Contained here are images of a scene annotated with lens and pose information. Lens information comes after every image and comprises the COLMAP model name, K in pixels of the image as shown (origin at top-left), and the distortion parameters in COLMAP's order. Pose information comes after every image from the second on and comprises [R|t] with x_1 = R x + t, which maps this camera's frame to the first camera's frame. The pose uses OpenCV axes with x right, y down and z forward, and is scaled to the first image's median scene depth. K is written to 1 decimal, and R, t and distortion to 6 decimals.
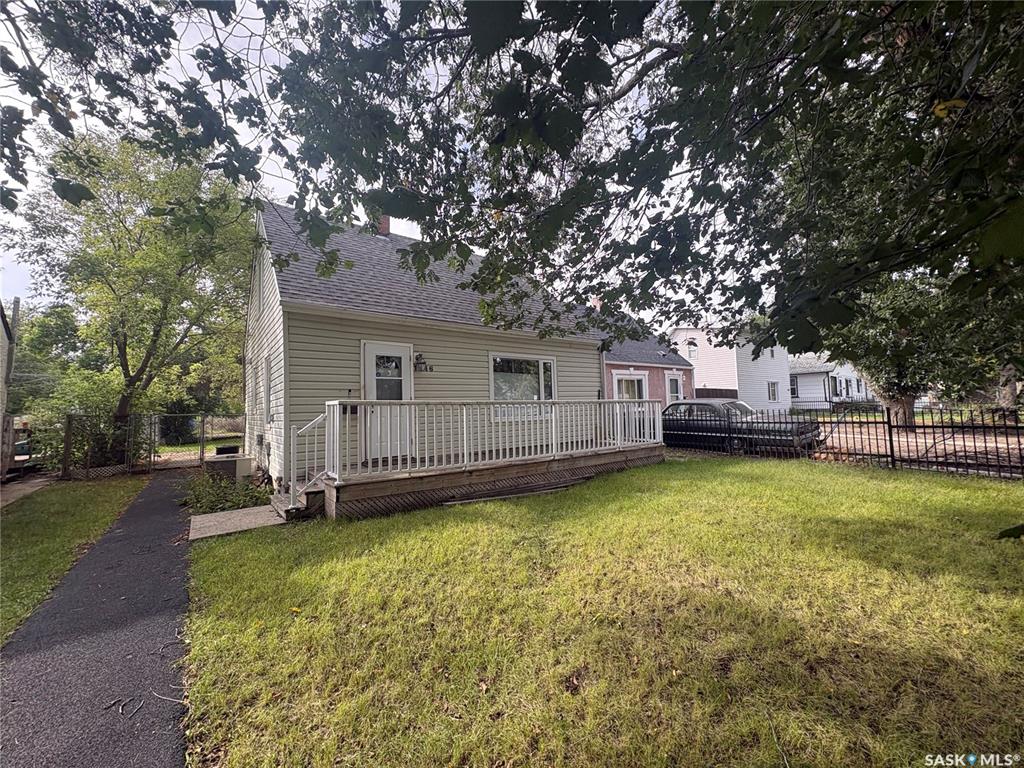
lens RADIAL K [[406.5, 0, 513.4], [0, 406.5, 380.1], [0, 0, 1]] dist [-0.003122, 0.001138]
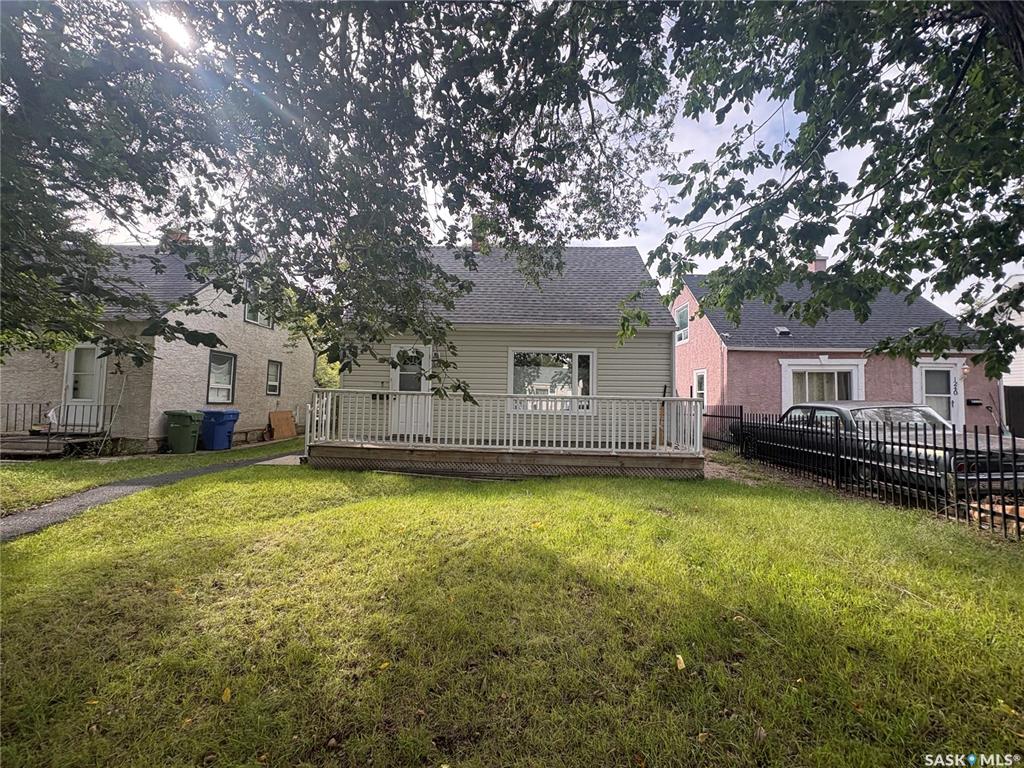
lens RADIAL K [[406.5, 0, 512.1], [0, 406.5, 384.8], [0, 0, 1]] dist [-0.003122, 0.001138]
pose [[0.763650, 0.013042, -0.645499, 0.729729], [0.004713, 0.999657, 0.025773, 0.000227], [0.645613, -0.022724, 0.763326, 0.222486]]
